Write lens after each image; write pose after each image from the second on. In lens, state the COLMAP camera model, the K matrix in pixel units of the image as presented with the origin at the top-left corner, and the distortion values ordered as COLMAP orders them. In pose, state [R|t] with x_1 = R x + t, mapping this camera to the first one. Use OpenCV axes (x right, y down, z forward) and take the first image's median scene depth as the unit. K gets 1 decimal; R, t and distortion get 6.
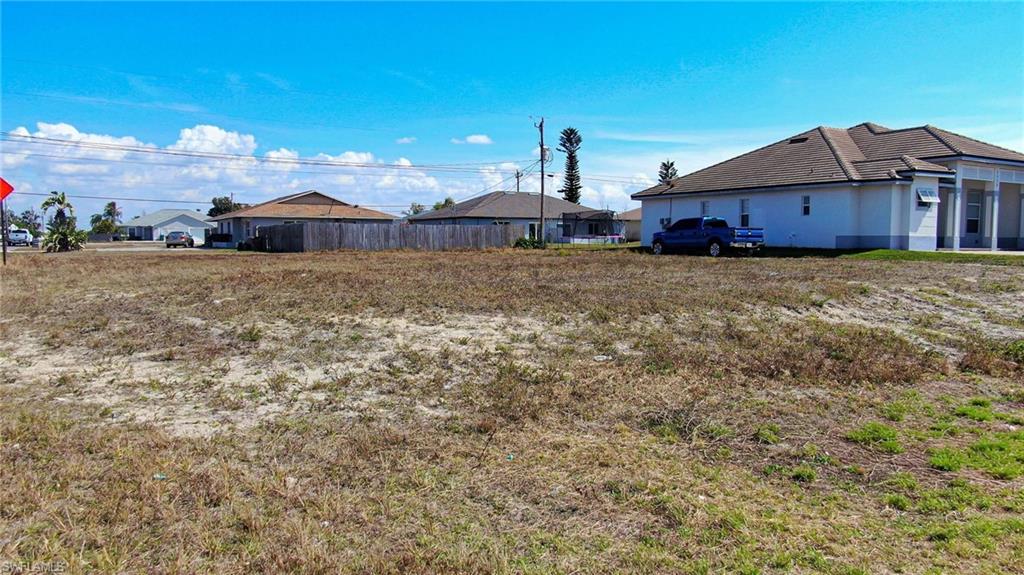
lens RADIAL K [[740.1, 0, 509.7], [0, 740.1, 288.1], [0, 0, 1]] dist [-0.014252, -0.009666]
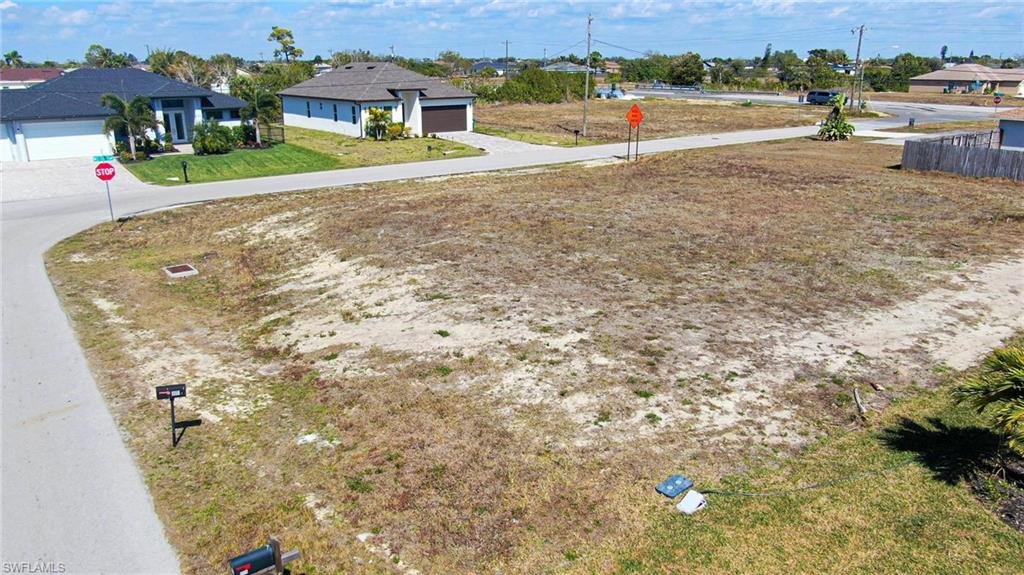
lens RADIAL K [[740.1, 0, 512.8], [0, 740.1, 290.7], [0, 0, 1]] dist [-0.014252, -0.009666]
pose [[0.120149, 0.291435, -0.949015, 0.614723], [-0.062135, 0.956273, 0.285798, -0.130458], [0.990809, 0.024628, 0.133004, 0.286112]]
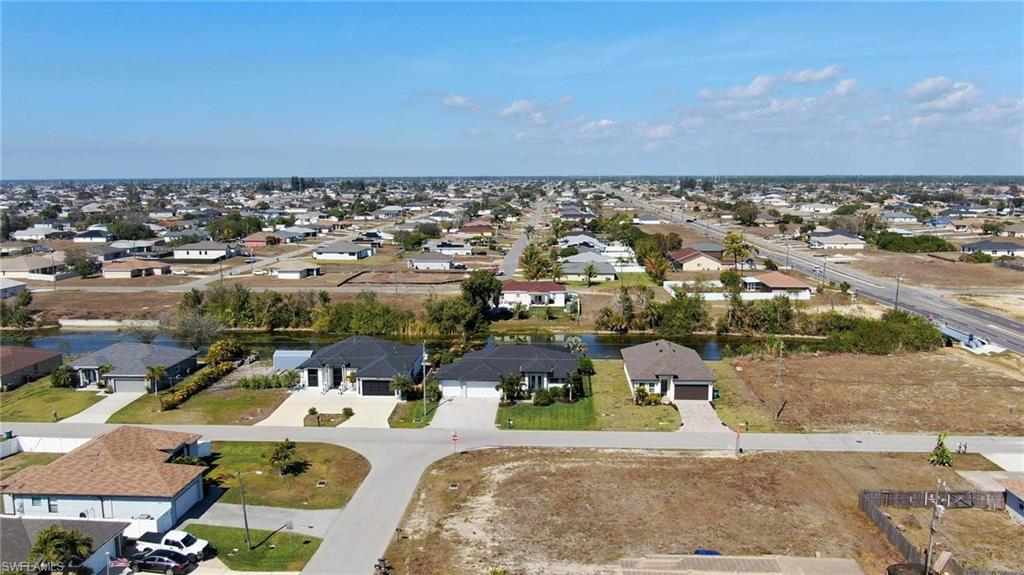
lens RADIAL K [[809.2, 0, 510.5], [0, 809.2, 289.0], [0, 0, 1]] dist [-0.011063, 0.000428]
pose [[-0.542396, 0.119332, -0.831605, 1.424083], [-0.053806, 0.982894, 0.176135, -0.718269], [0.838398, 0.140280, -0.526697, 1.092296]]
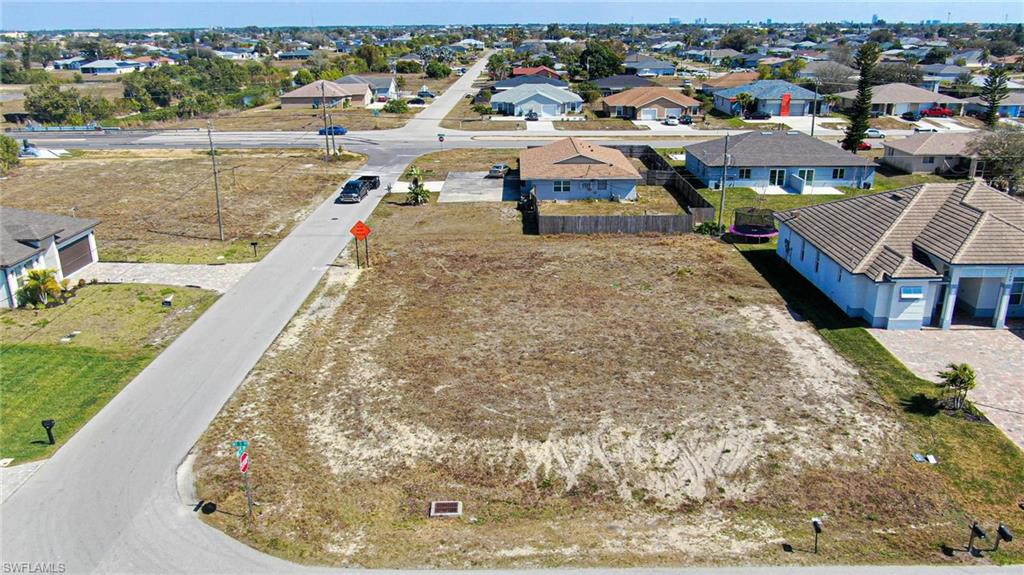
lens RADIAL K [[773.5, 0, 512.3], [0, 773.5, 288.1], [0, 0, 1]] dist [-0.016951, 0.004099]
pose [[0.869958, 0.150524, -0.469592, 0.394643], [-0.022141, 0.963237, 0.267739, -0.328410], [0.492629, -0.222524, 0.841308, -0.359277]]
